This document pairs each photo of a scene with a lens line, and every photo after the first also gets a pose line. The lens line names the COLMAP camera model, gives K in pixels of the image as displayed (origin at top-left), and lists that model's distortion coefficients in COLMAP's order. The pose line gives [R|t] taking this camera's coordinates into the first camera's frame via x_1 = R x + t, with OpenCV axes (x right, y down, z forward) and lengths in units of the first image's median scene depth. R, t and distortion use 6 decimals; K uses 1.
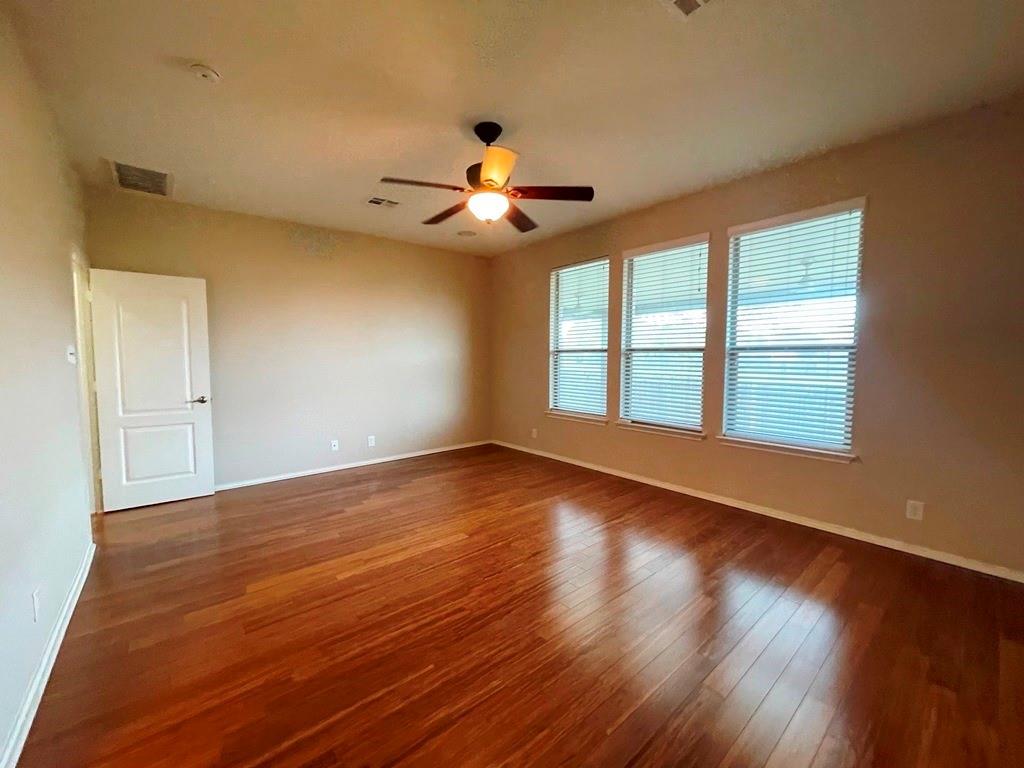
lens RADIAL K [[413.5, 0, 514.0], [0, 413.5, 384.6], [0, 0, 1]] dist [-0.001616, 0.000020]
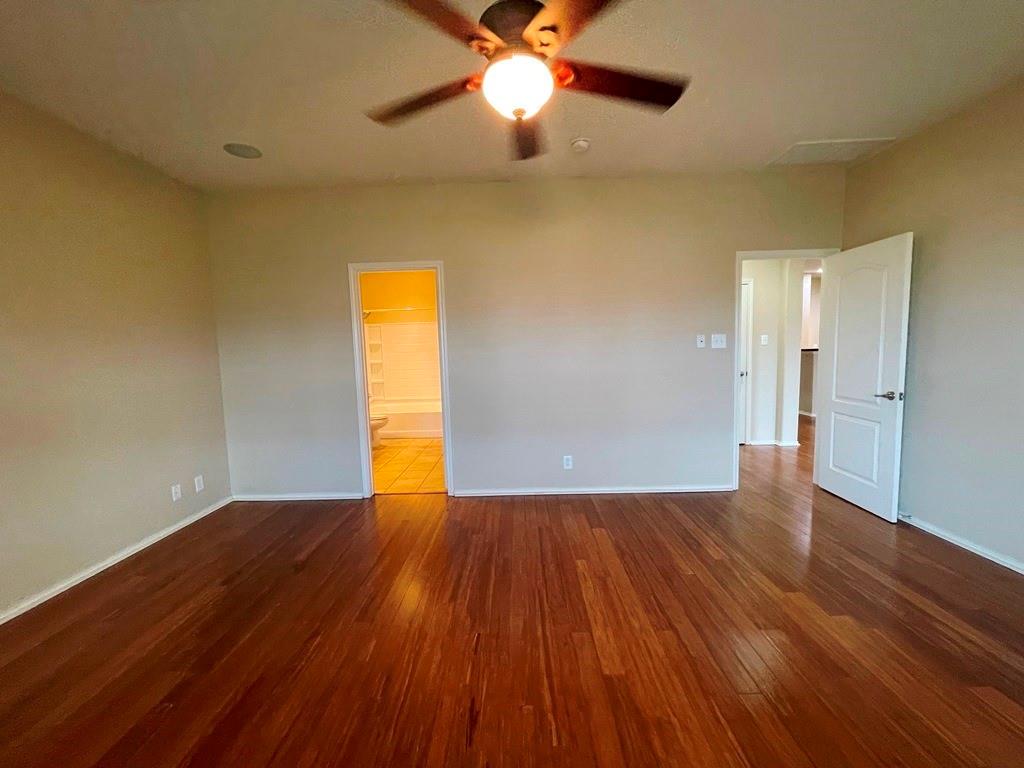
lens RADIAL K [[413.5, 0, 514.0], [0, 413.5, 384.6], [0, 0, 1]] dist [-0.001616, 0.000020]
pose [[-0.655127, 0.083235, -0.750920, 0.320013], [-0.023400, 0.991201, 0.130284, -0.076791], [0.755156, 0.102924, -0.647415, 1.114331]]
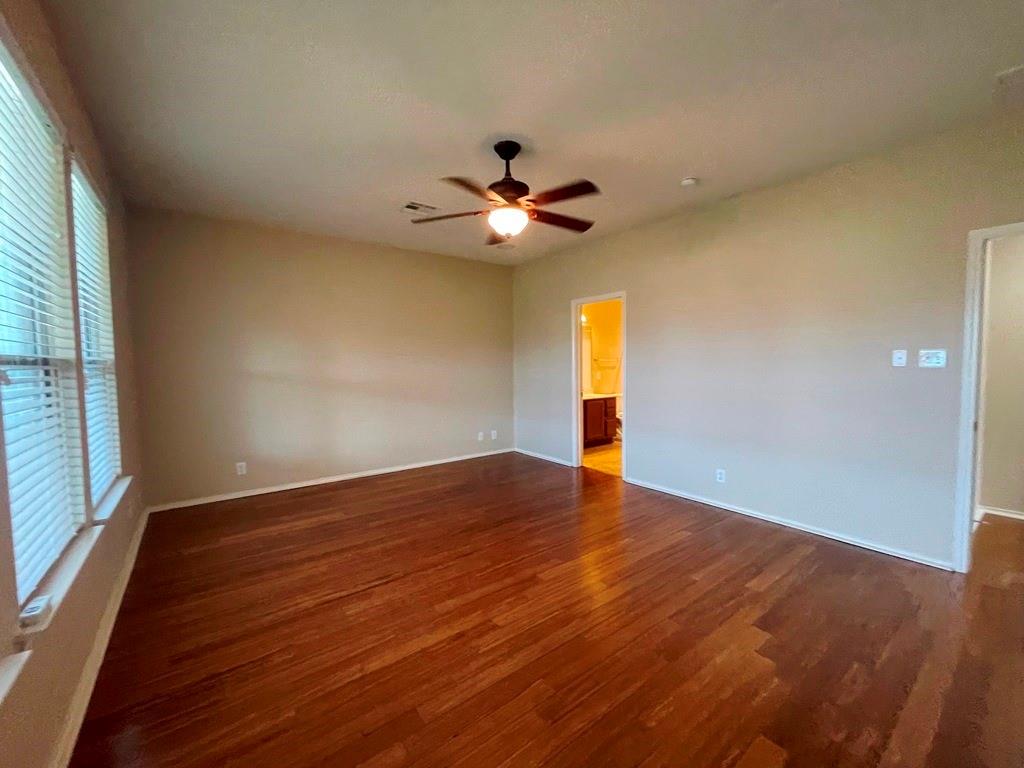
lens RADIAL K [[415.0, 0, 512.8], [0, 415.0, 384.4], [0, 0, 1]] dist [0.000668, 0.000658]
pose [[-0.998244, 0.009507, 0.058472, -0.102772], [0.016598, 0.992391, 0.122006, -0.120615], [-0.056867, 0.122763, -0.990805, 1.646015]]
